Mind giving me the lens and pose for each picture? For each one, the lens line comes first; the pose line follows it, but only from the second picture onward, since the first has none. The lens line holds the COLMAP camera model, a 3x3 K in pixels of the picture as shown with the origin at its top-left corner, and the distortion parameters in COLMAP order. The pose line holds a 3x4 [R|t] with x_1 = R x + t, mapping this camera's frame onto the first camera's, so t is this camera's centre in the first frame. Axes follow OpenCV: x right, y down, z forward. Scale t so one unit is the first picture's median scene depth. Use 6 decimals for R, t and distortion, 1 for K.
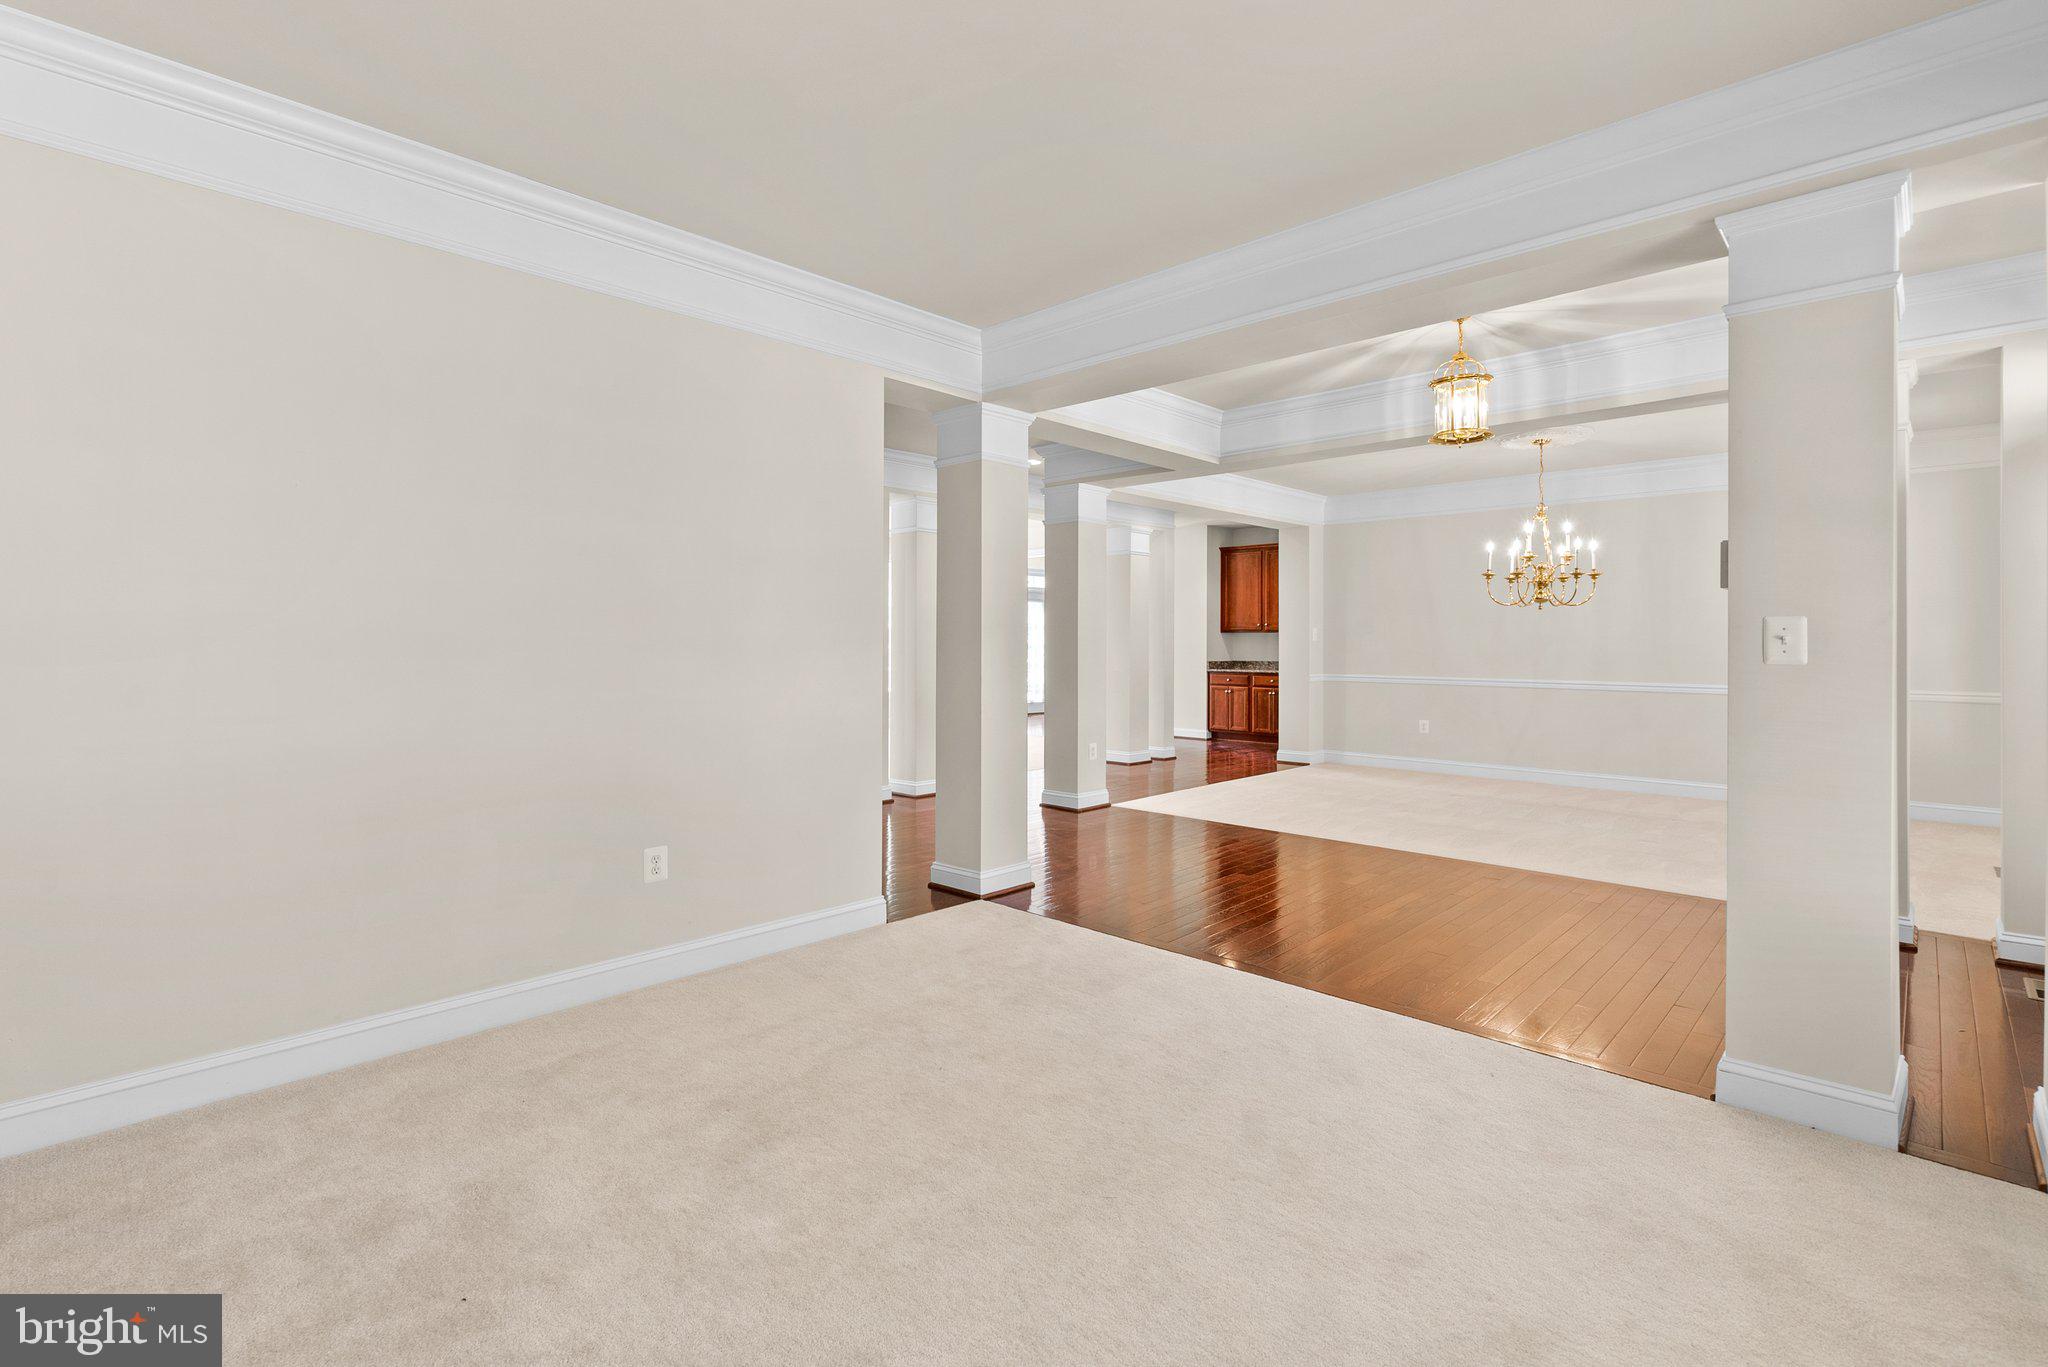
lens RADIAL K [[941.8, 0, 1017.6], [0, 941.8, 673.7], [0, 0, 1]] dist [-0.002337, -0.000030]
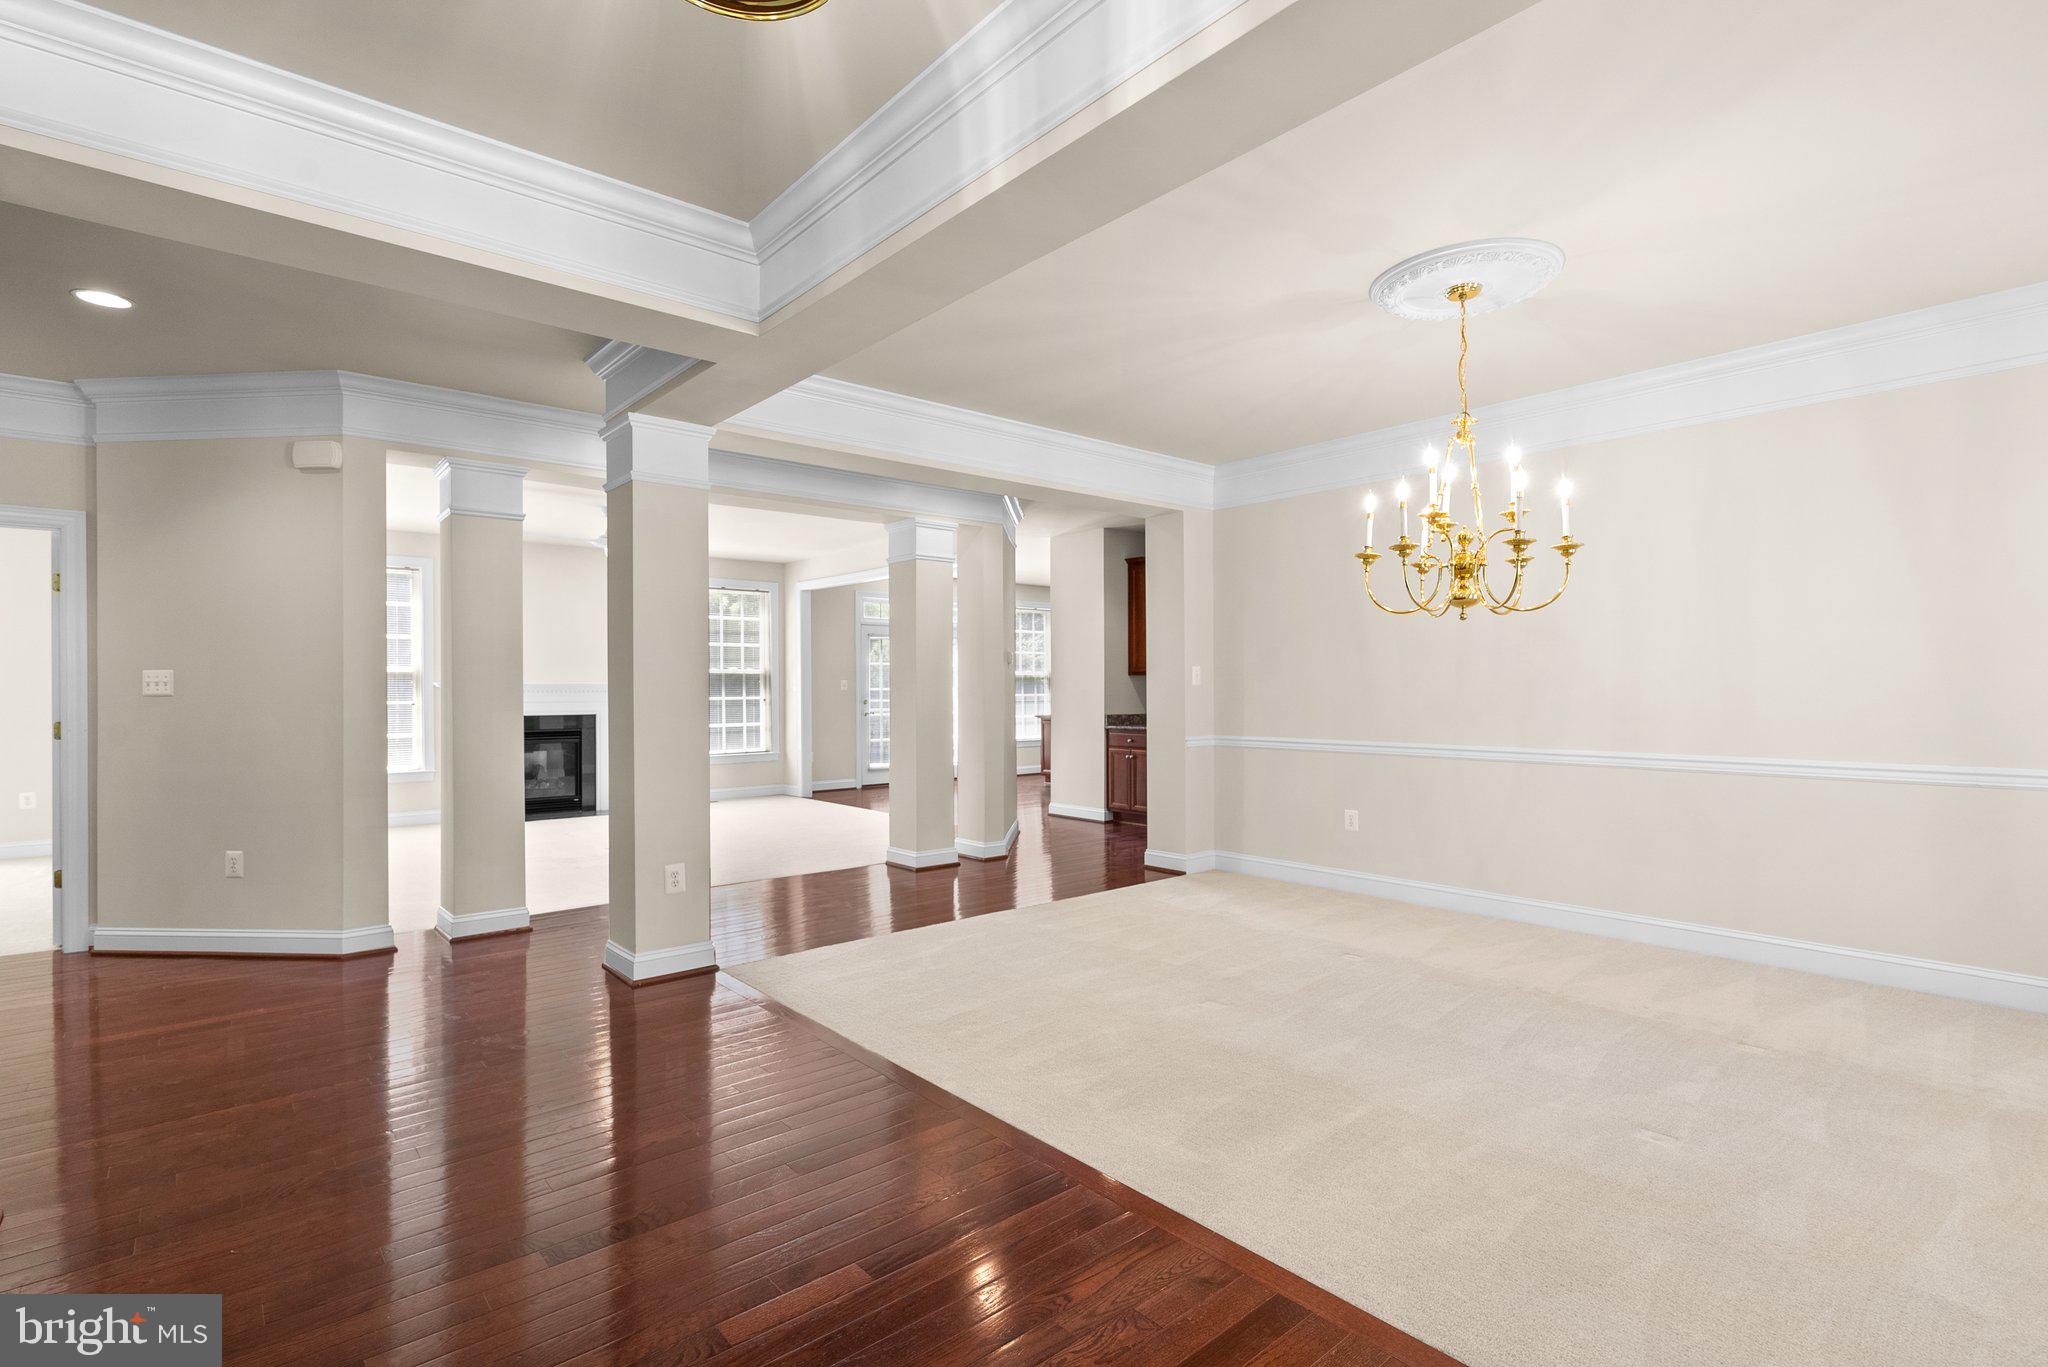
lens RADIAL K [[957.1, 0, 1014.1], [0, 957.1, 714.5], [0, 0, 1]] dist [-0.000178, 0.000007]
pose [[0.994916, -0.005176, -0.100580, 0.258523], [0.004393, 0.999958, -0.008005, -0.009603], [0.100617, 0.007522, 0.994897, 0.324595]]
